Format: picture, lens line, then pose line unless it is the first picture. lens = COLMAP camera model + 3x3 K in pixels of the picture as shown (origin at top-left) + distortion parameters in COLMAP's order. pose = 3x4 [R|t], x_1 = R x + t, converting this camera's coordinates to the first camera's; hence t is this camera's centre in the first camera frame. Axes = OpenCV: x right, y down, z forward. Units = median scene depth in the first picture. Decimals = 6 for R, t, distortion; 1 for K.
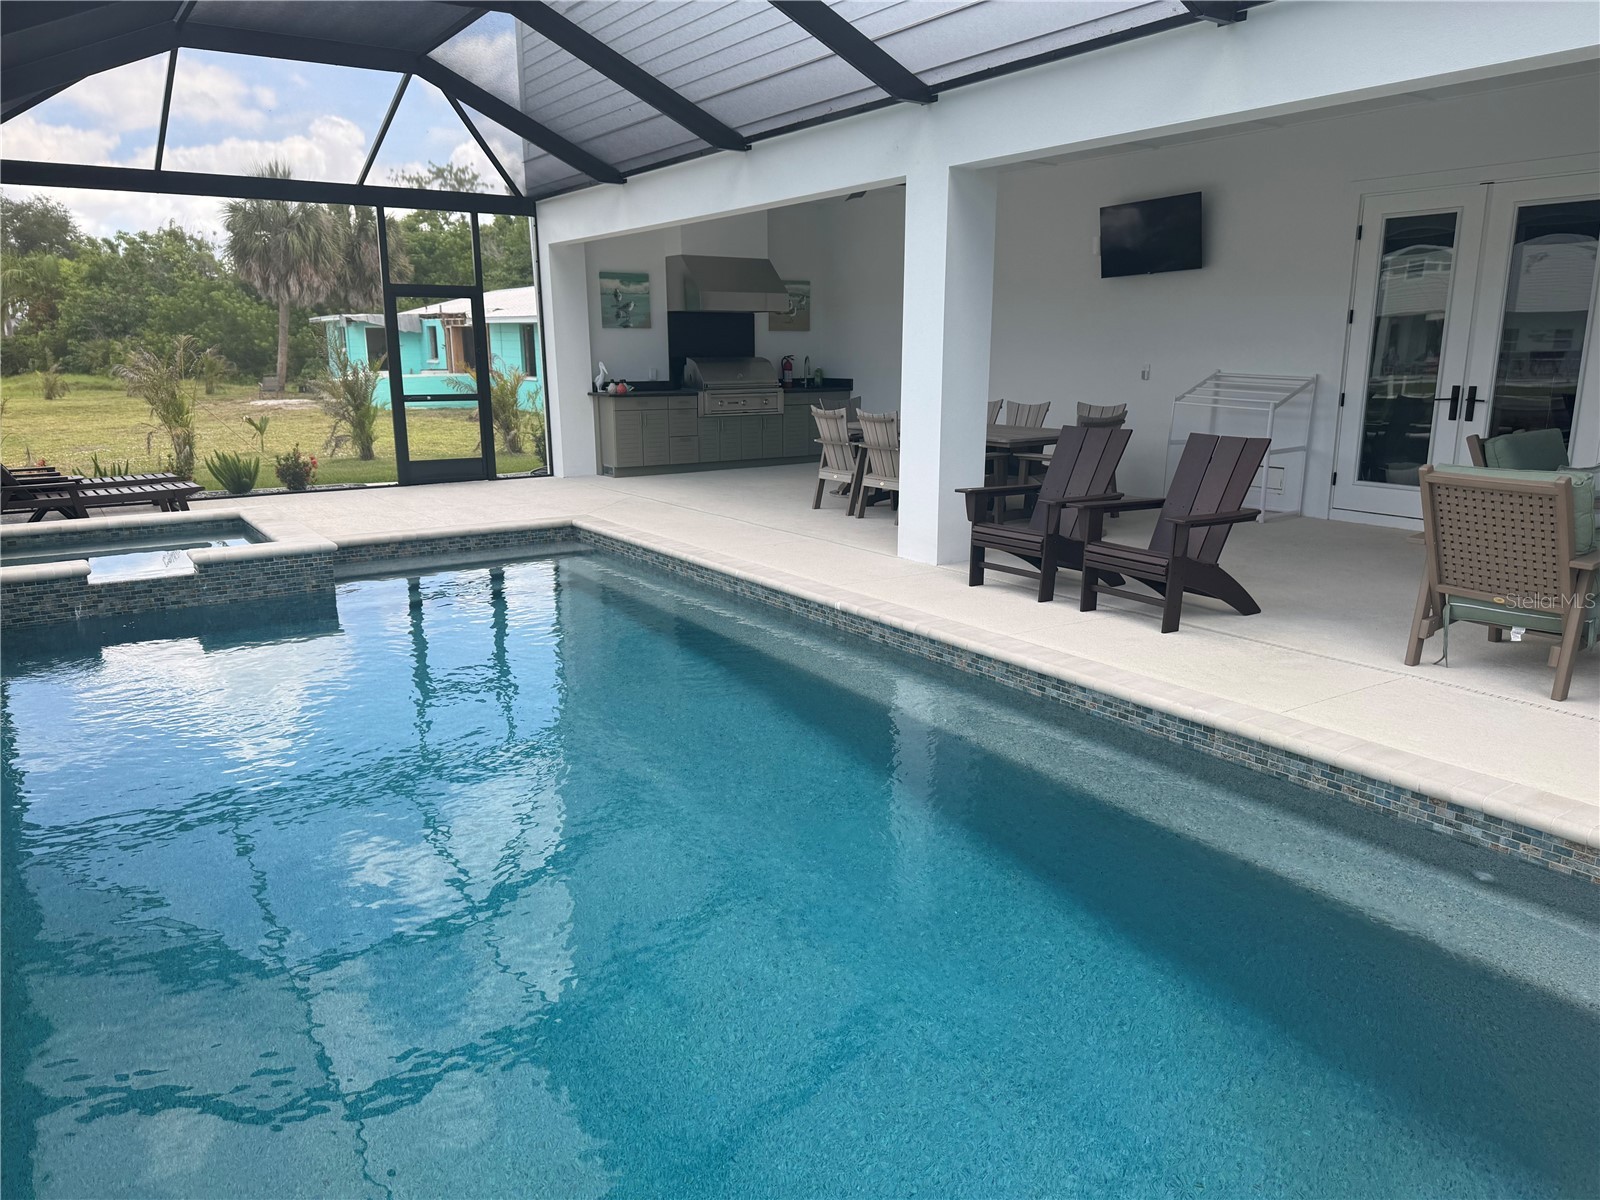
lens RADIAL K [[1144.4, 0, 788.7], [0, 1144.4, 653.5], [0, 0, 1]] dist [0.059394, -0.015846]
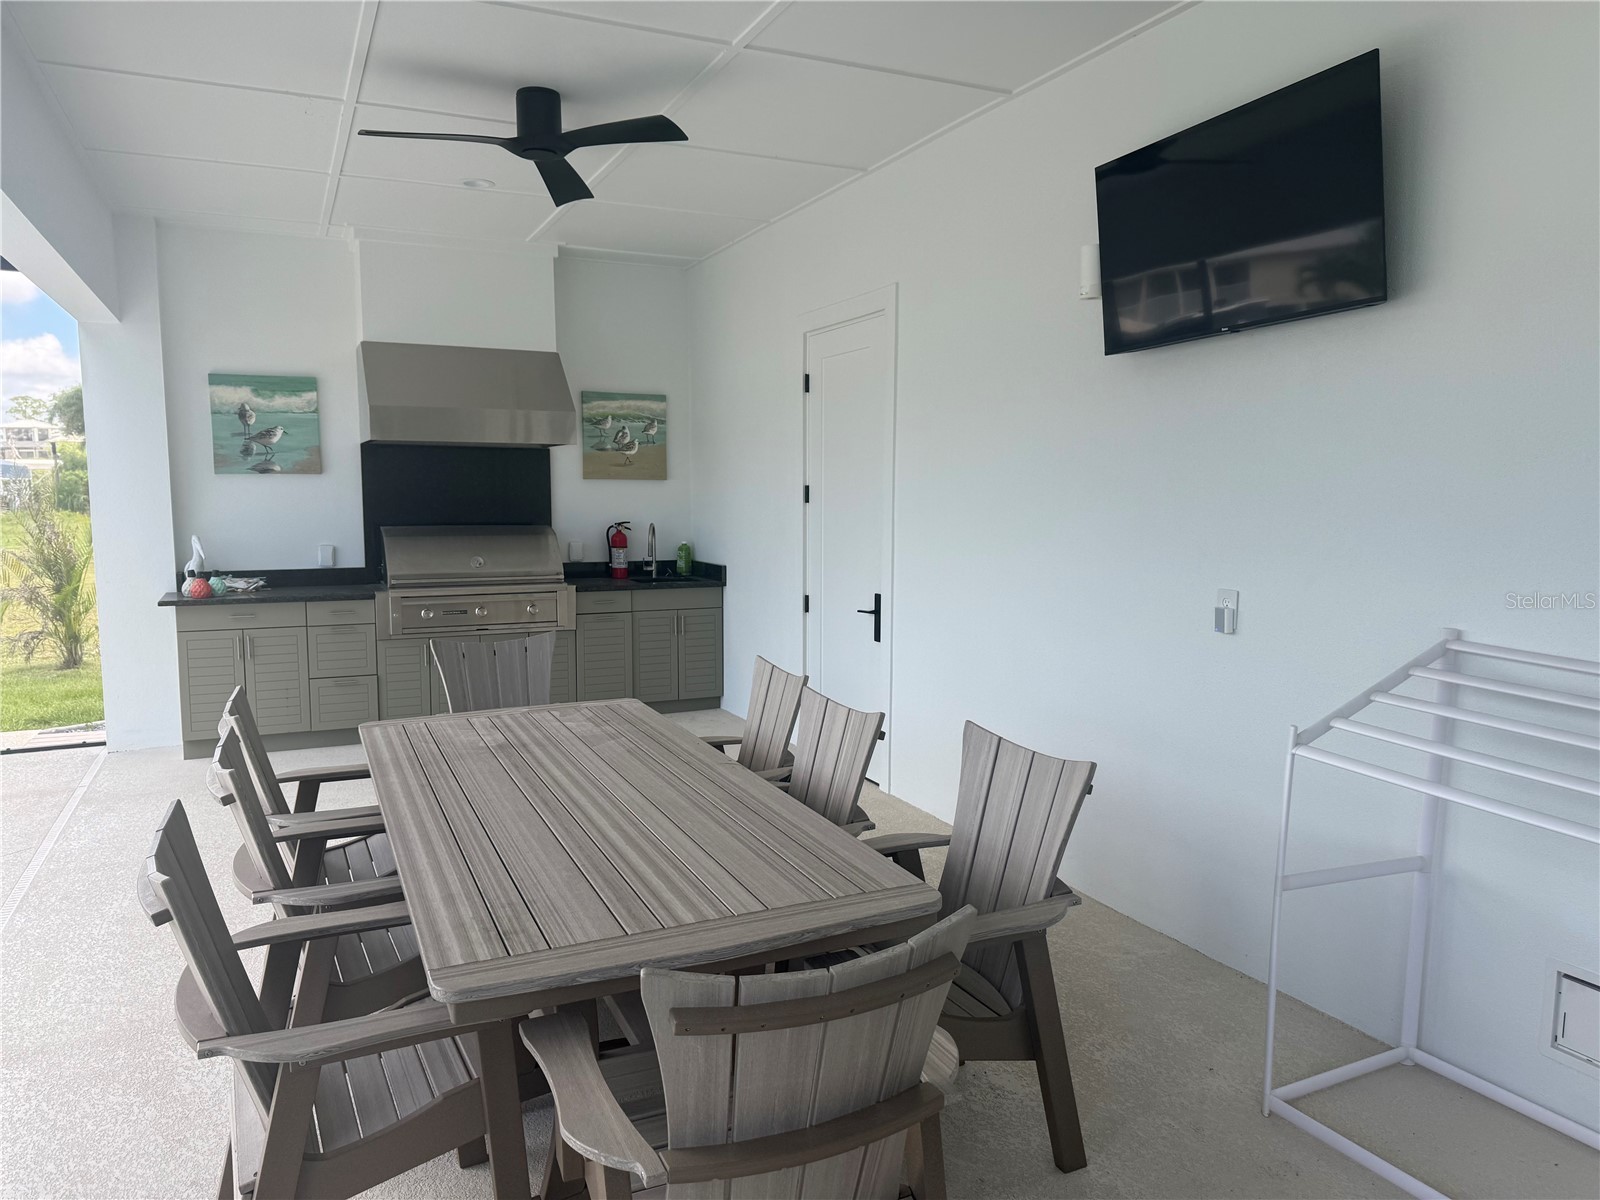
lens RADIAL K [[1144.4, 0, 803.7], [0, 1144.4, 614.5], [0, 0, 1]] dist [0.059394, -0.015846]
pose [[0.985432, 0.024221, -0.168339, 0.193934], [-0.048935, 0.988330, -0.144255, -0.149248], [0.162880, 0.150391, 0.975117, 0.513993]]
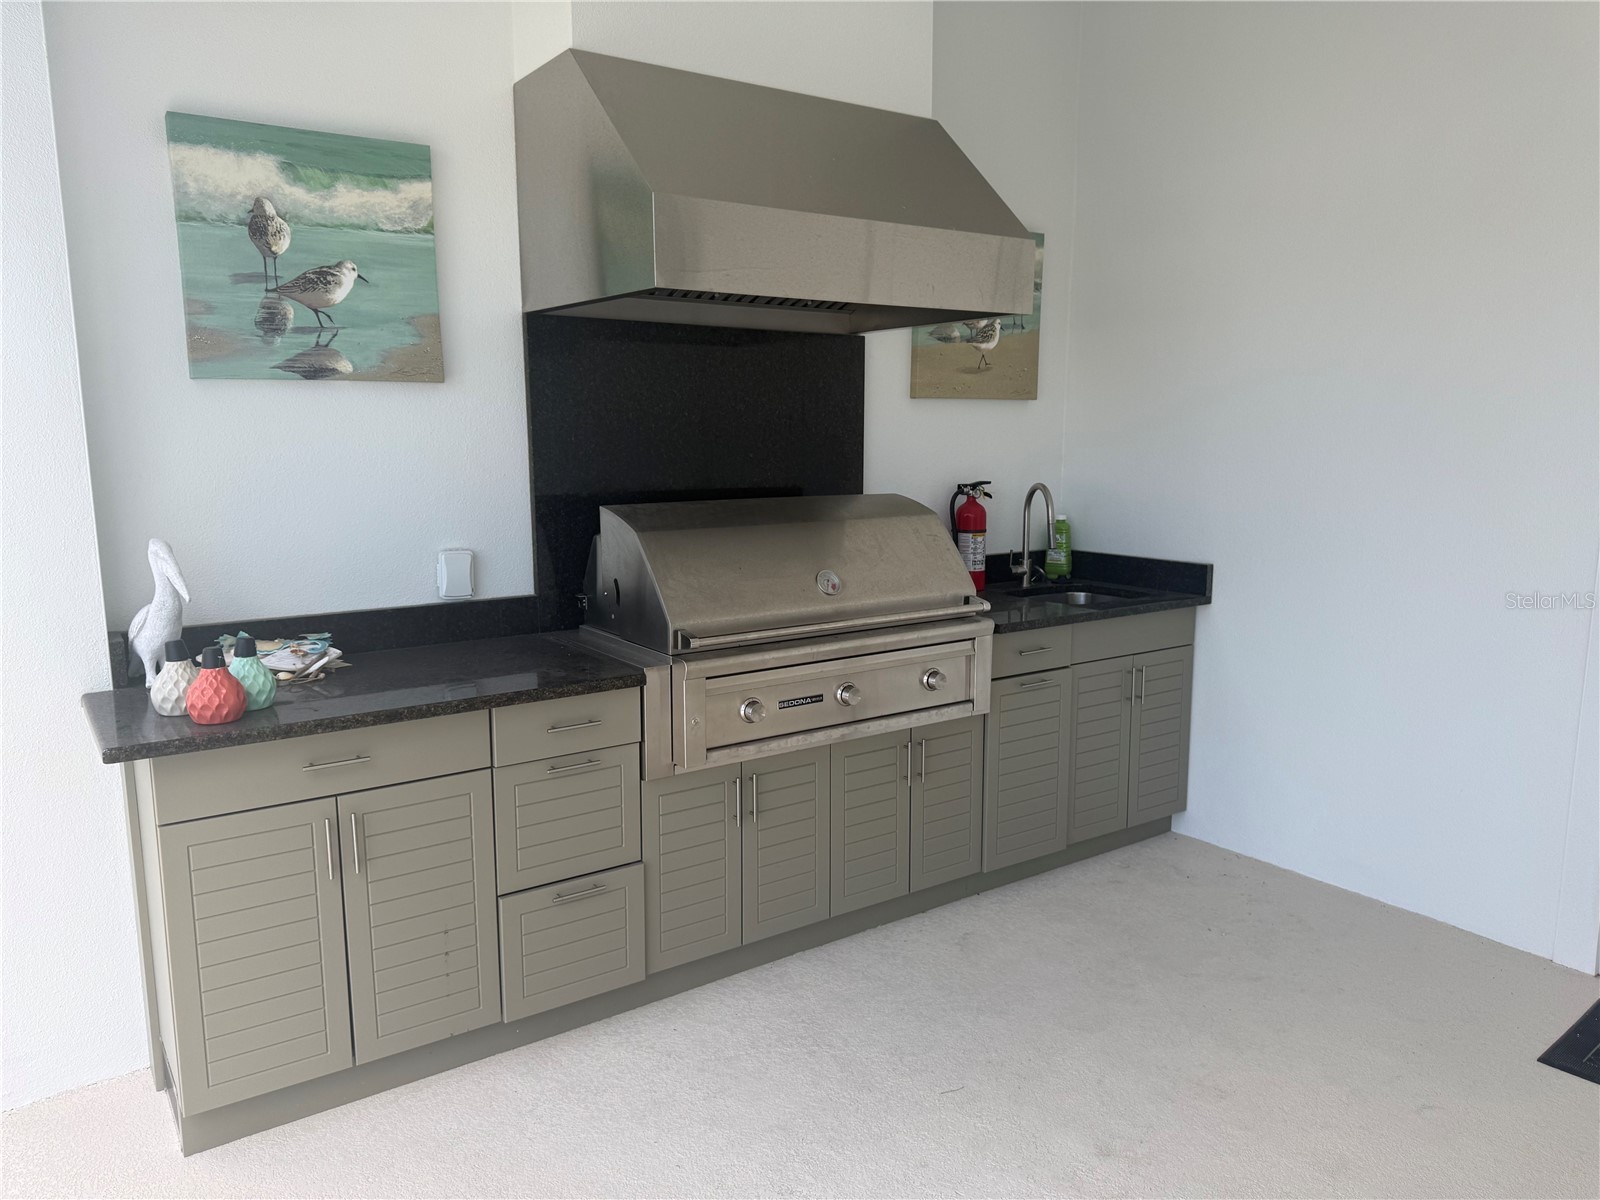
lens RADIAL K [[1144.4, 0, 794.6], [0, 1144.4, 594.9], [0, 0, 1]] dist [0.059394, -0.015846]
pose [[0.999744, 0.001567, 0.022582, -0.054733], [0.000886, 0.994129, -0.108202, -0.213967], [-0.022619, 0.108194, 0.993872, 0.768792]]
